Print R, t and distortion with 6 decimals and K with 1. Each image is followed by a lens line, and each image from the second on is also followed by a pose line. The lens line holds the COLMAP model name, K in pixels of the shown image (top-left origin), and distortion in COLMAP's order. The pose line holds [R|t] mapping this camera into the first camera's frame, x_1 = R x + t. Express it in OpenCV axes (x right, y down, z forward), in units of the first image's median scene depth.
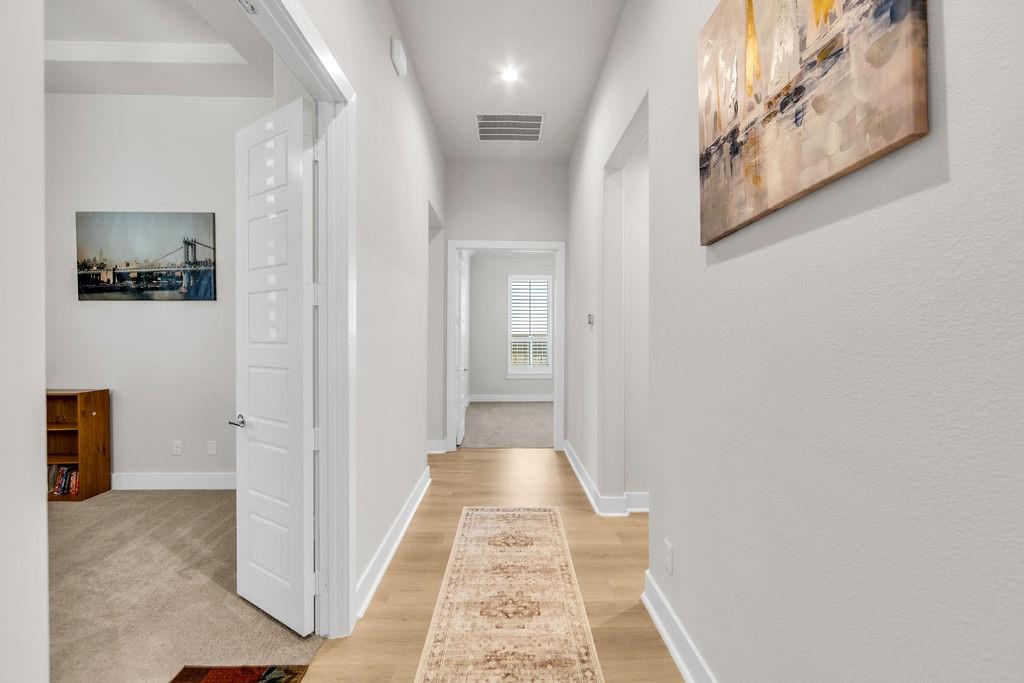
lens RADIAL K [[405.2, 0, 512.1], [0, 405.2, 342.5], [0, 0, 1]] dist [-0.001147, -0.000185]
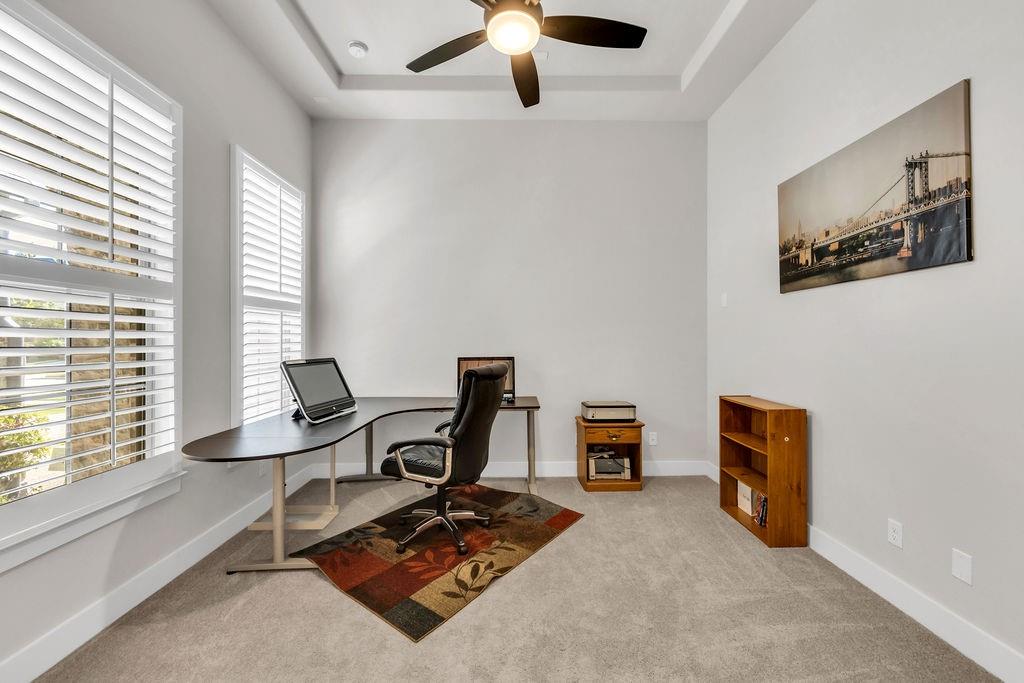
lens RADIAL K [[405.2, 0, 513.9], [0, 405.2, 339.5], [0, 0, 1]] dist [-0.001147, -0.000185]
pose [[-0.000748, 0.000947, -0.999999, -0.257870], [-0.003298, 0.999994, 0.000949, -0.010277], [0.999994, 0.003298, -0.000744, 0.465782]]
